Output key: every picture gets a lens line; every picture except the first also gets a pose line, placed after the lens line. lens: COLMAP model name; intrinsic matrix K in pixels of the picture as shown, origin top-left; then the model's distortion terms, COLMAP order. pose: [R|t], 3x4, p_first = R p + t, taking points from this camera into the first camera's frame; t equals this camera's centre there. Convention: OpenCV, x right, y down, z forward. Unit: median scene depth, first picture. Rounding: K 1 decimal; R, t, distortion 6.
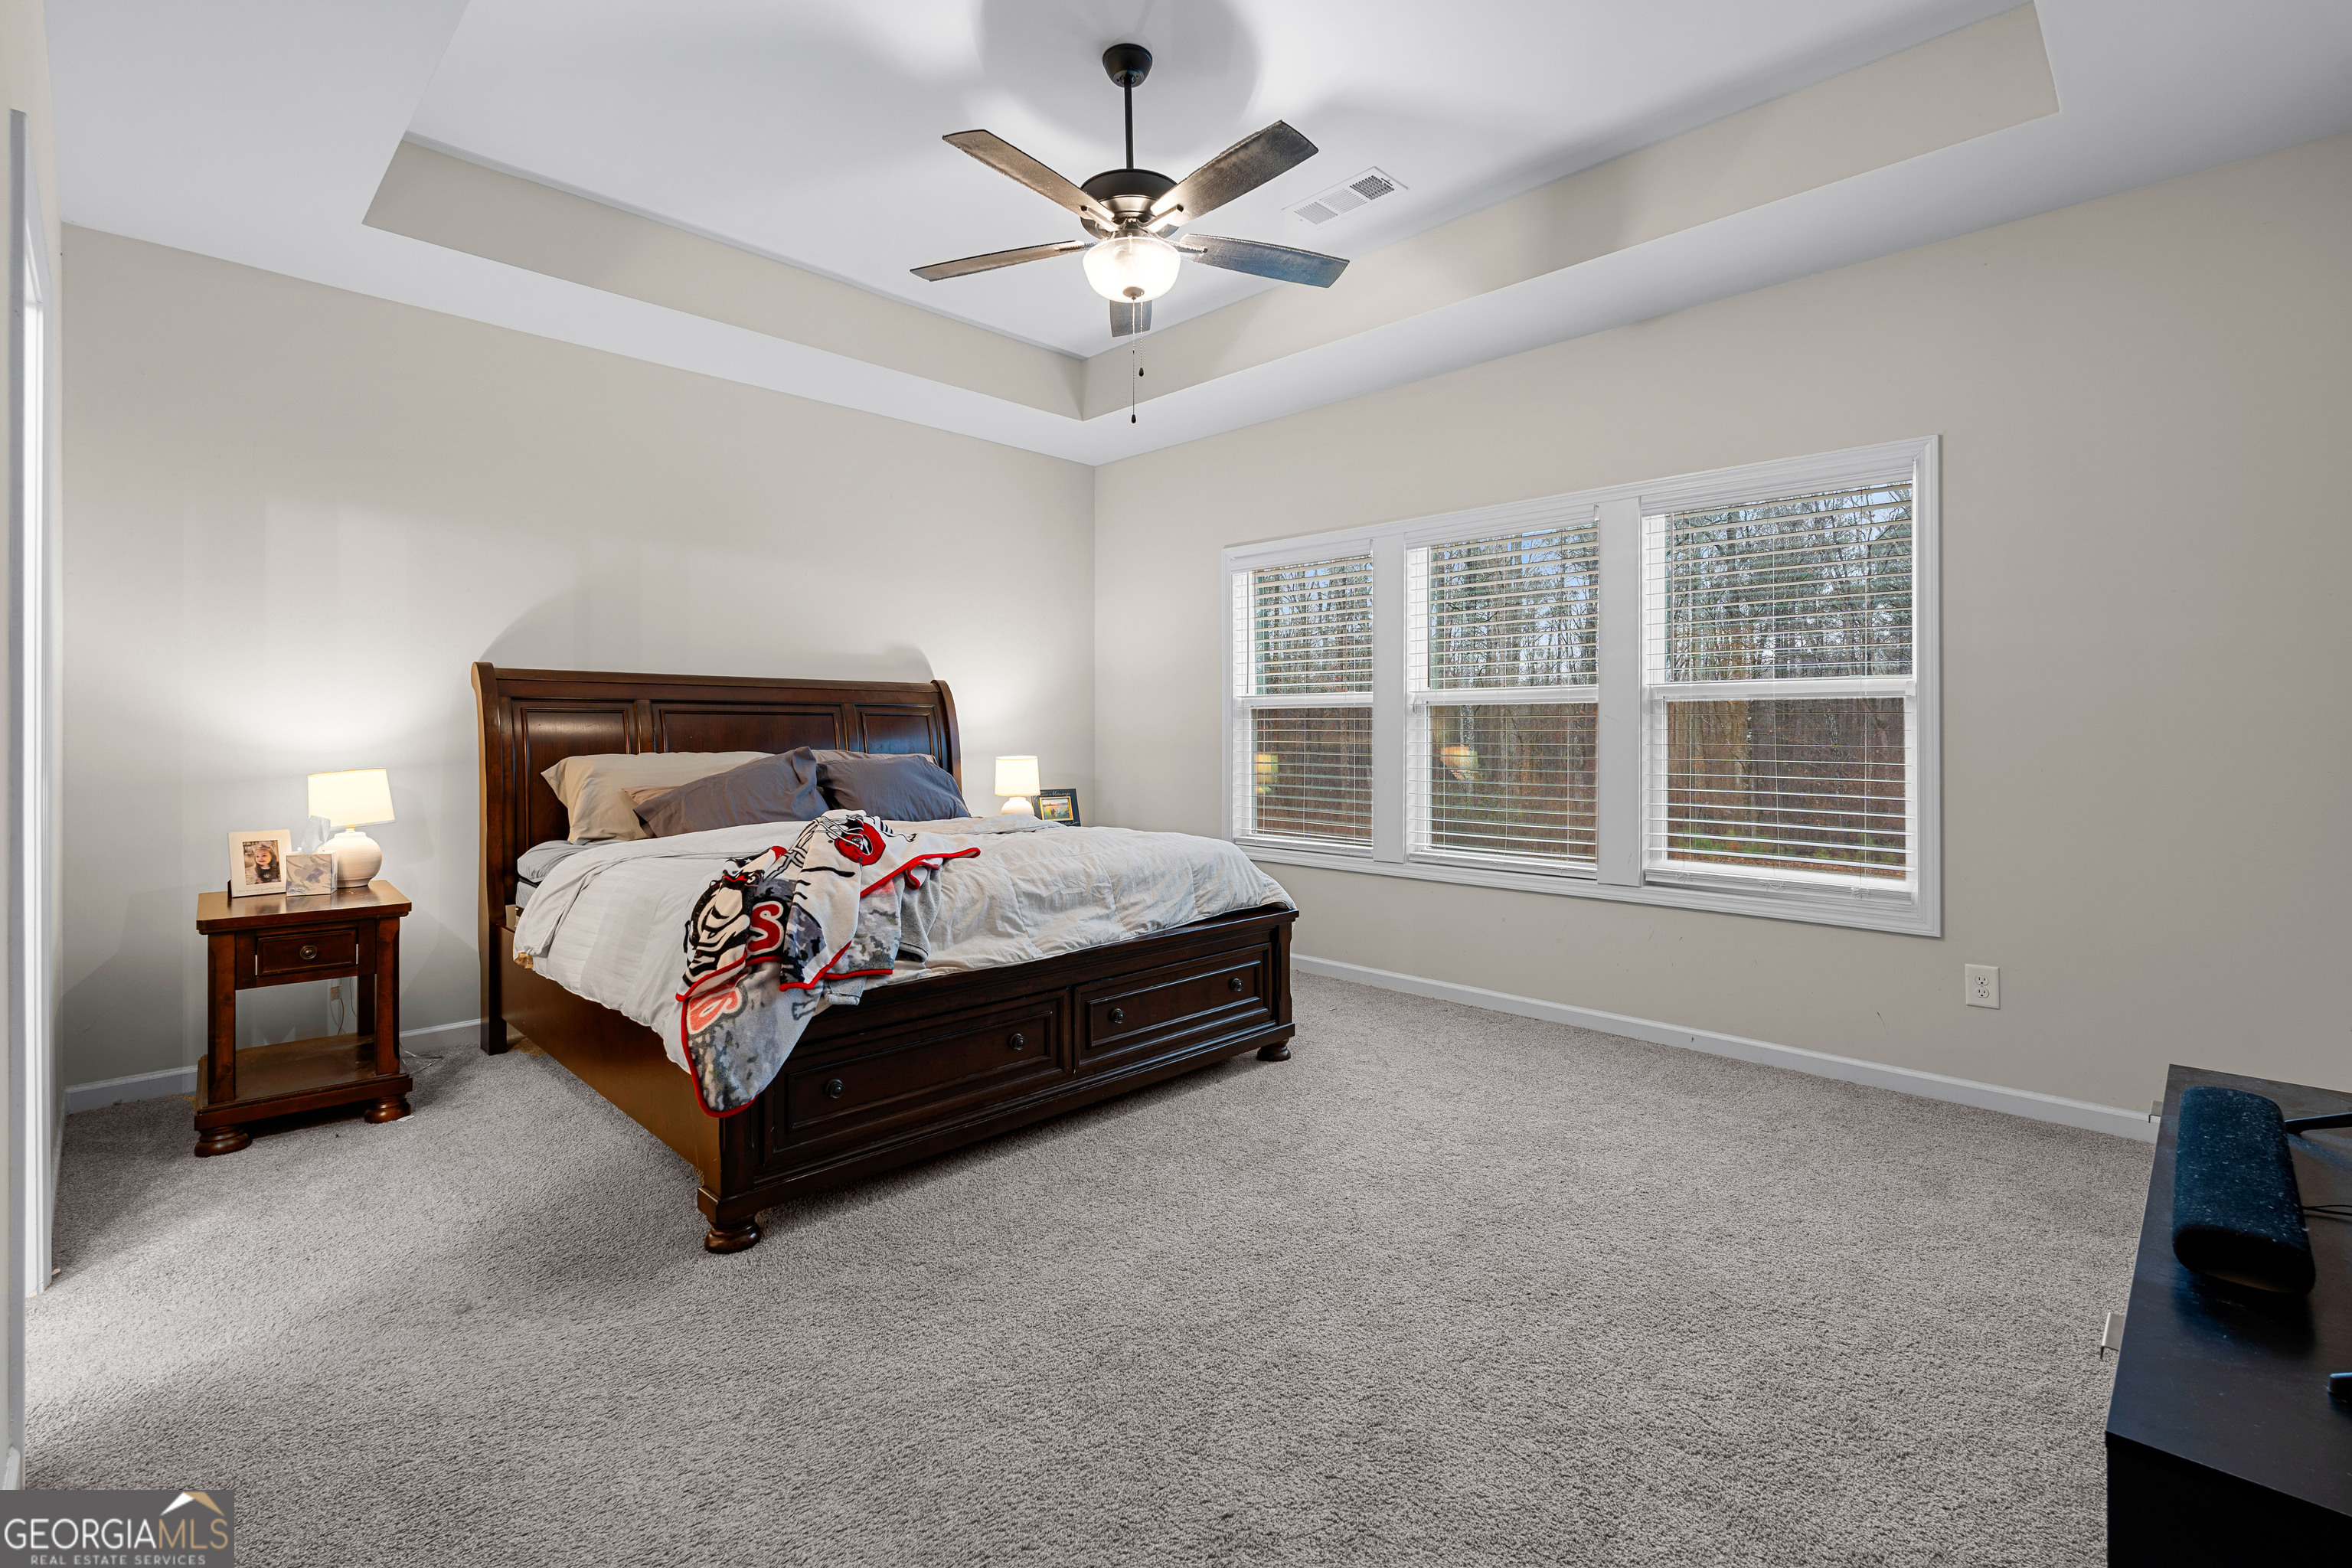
lens RADIAL K [[1062.9, 0, 1181.5], [0, 1062.9, 726.1], [0, 0, 1]] dist [0.001080, 0.000867]
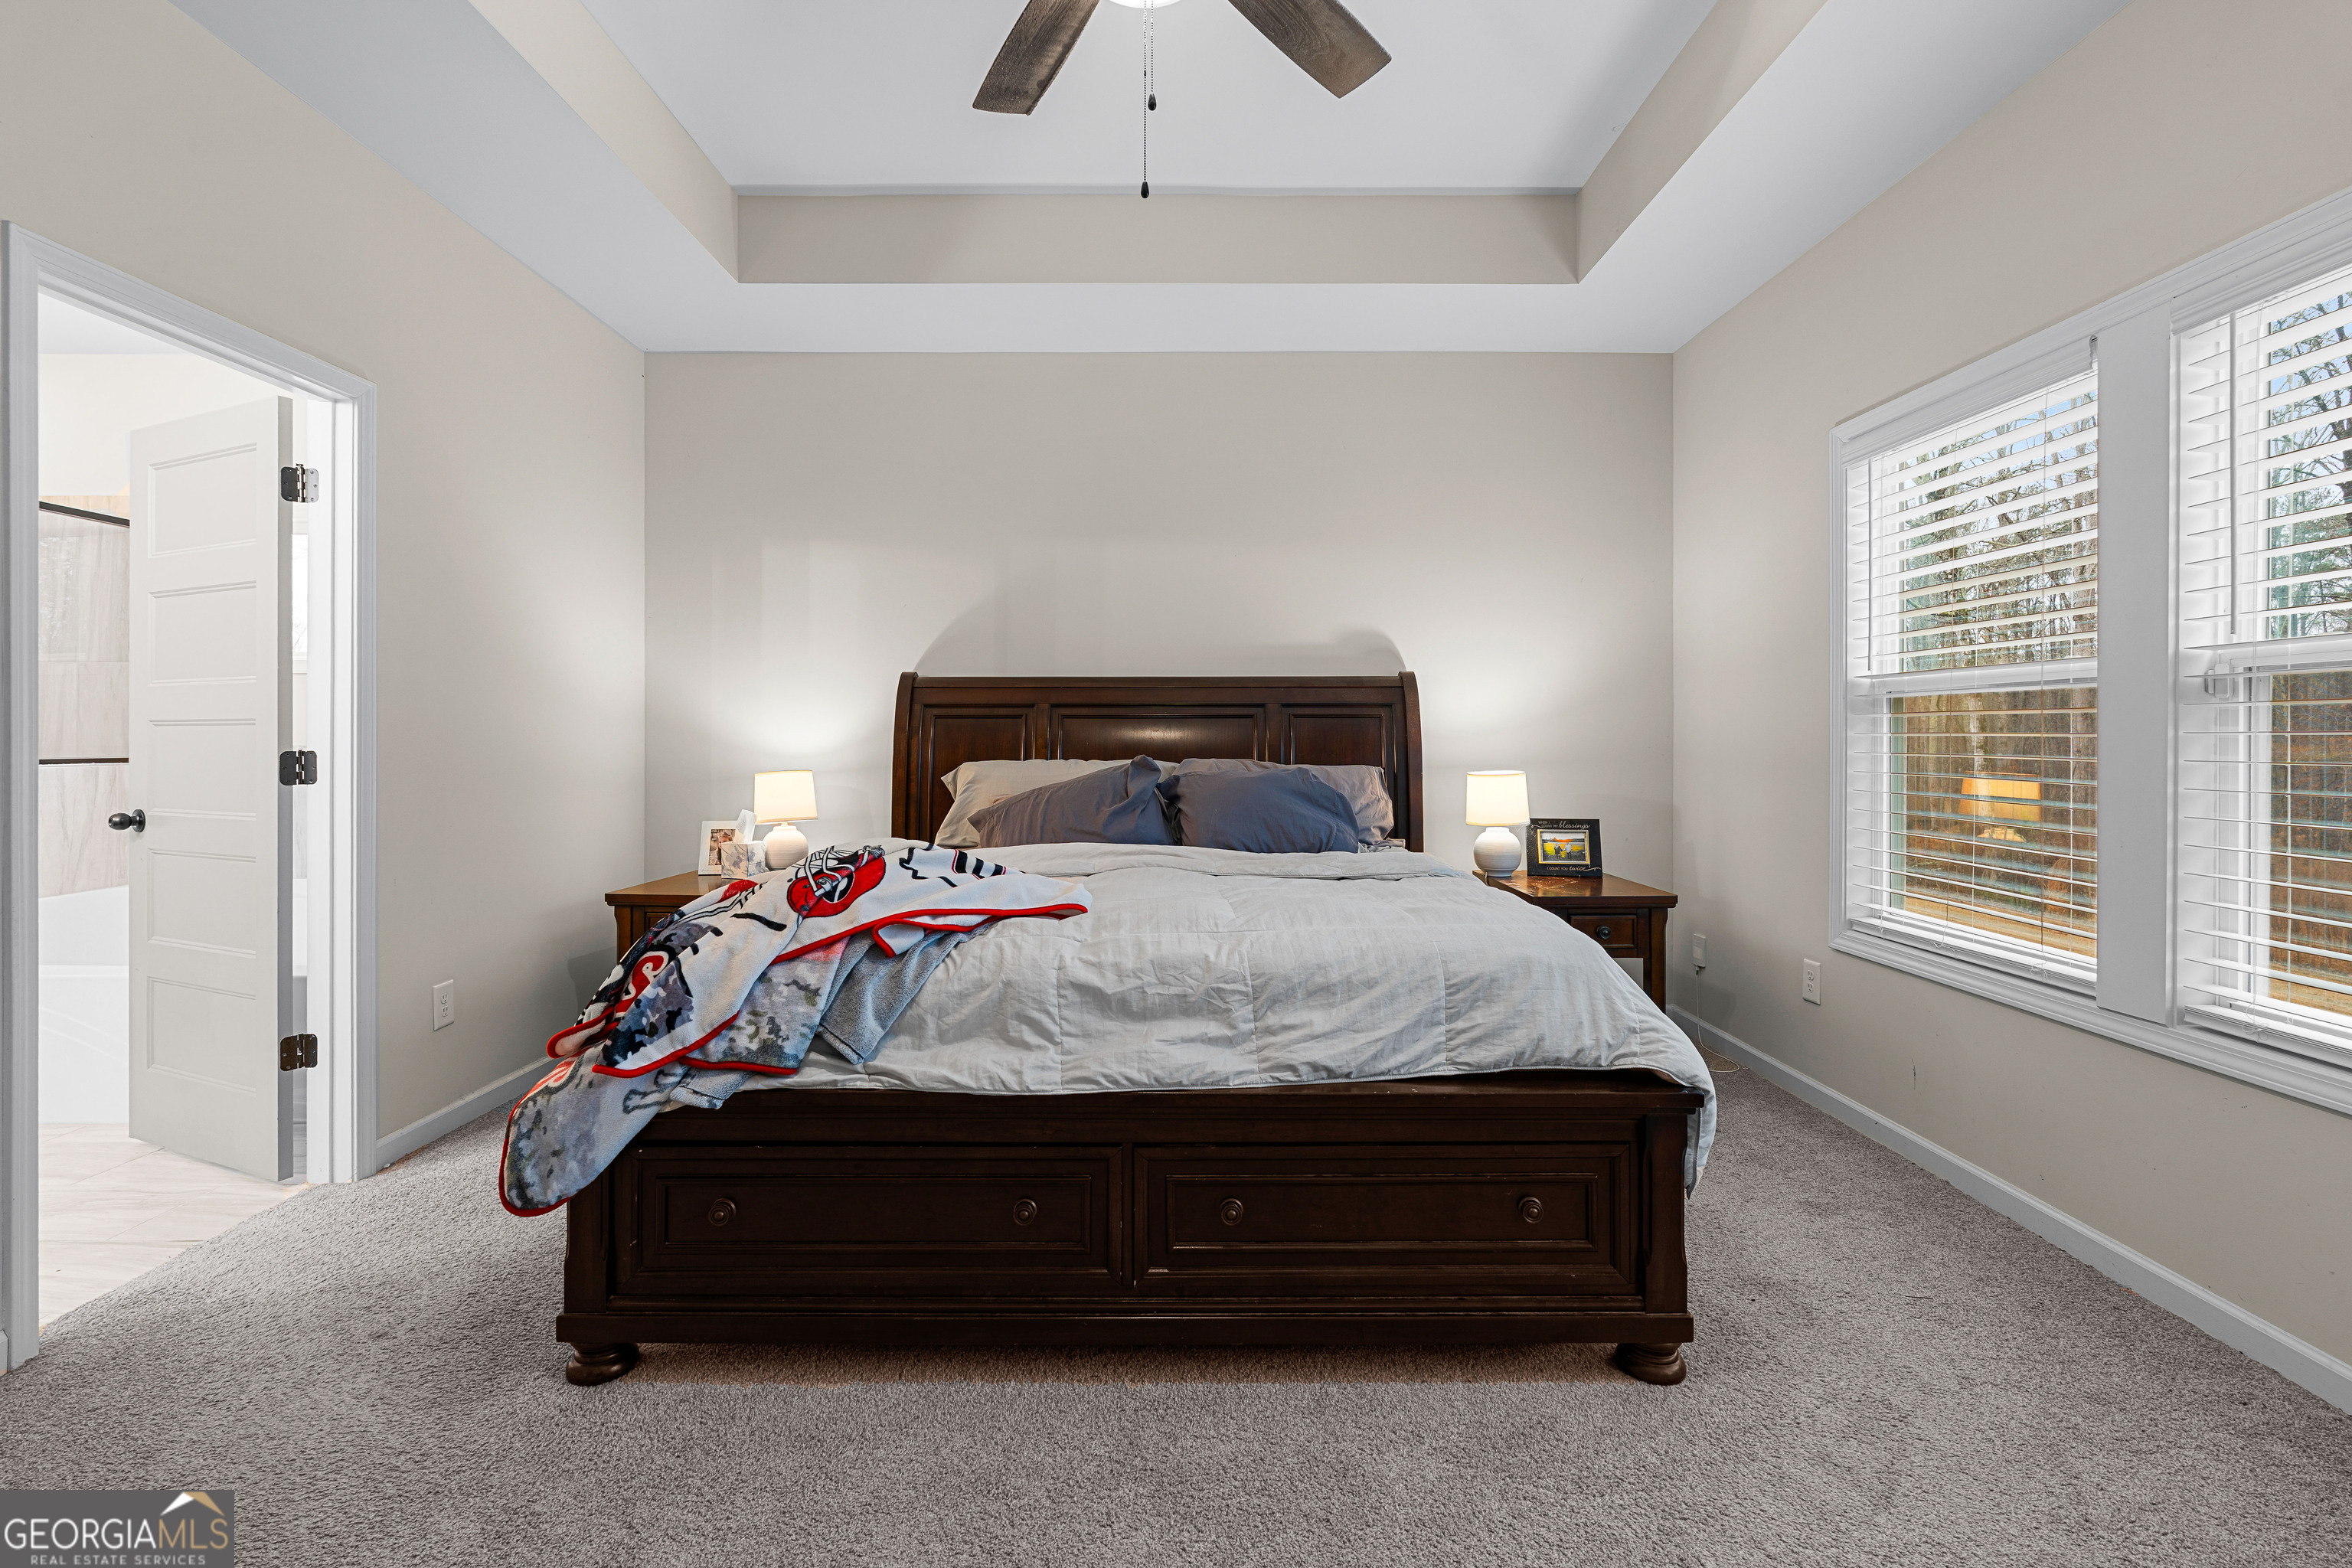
lens RADIAL K [[1048.7, 0, 1171.9], [0, 1048.7, 735.9], [0, 0, 1]] dist [-0.002724, 0.000132]
pose [[0.702113, -0.001601, -0.712064, 0.342521], [0.004068, 0.999990, 0.001762, 0.003977], [0.712054, -0.004134, 0.702112, 0.571687]]
